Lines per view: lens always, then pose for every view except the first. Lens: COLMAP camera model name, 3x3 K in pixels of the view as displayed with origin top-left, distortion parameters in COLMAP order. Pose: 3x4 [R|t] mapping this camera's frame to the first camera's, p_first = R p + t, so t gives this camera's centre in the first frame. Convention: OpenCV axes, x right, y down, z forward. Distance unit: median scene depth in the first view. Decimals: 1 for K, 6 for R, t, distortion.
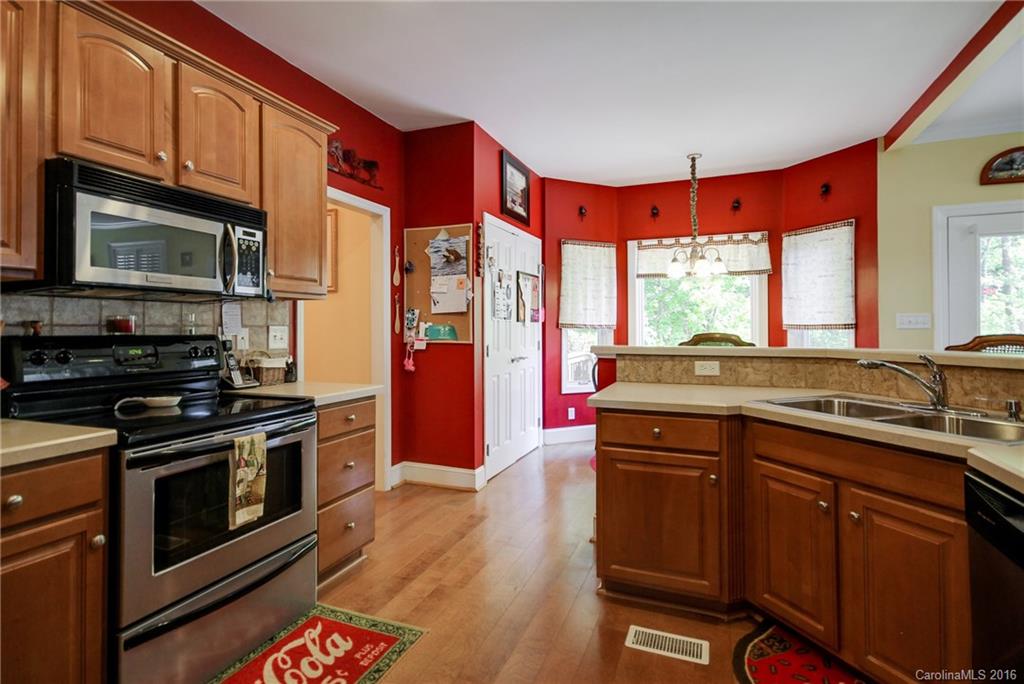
lens RADIAL K [[497.4, 0, 510.1], [0, 497.4, 323.3], [0, 0, 1]] dist [0.000459, 0.000045]
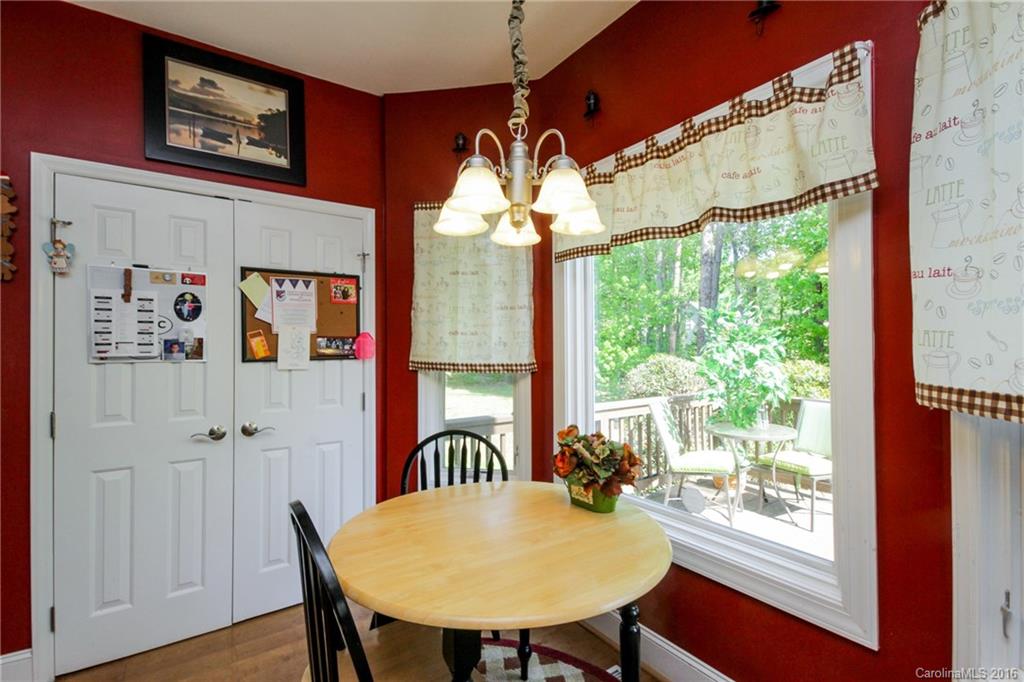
lens RADIAL K [[470.6, 0, 512.0], [0, 470.6, 341.0], [0, 0, 1]] dist [-0.000440, -0.000196]
pose [[0.838827, -0.010135, -0.544304, 0.487769], [0.009069, 0.999948, -0.004642, -0.018883], [0.544323, -0.001042, 0.838875, 0.670067]]
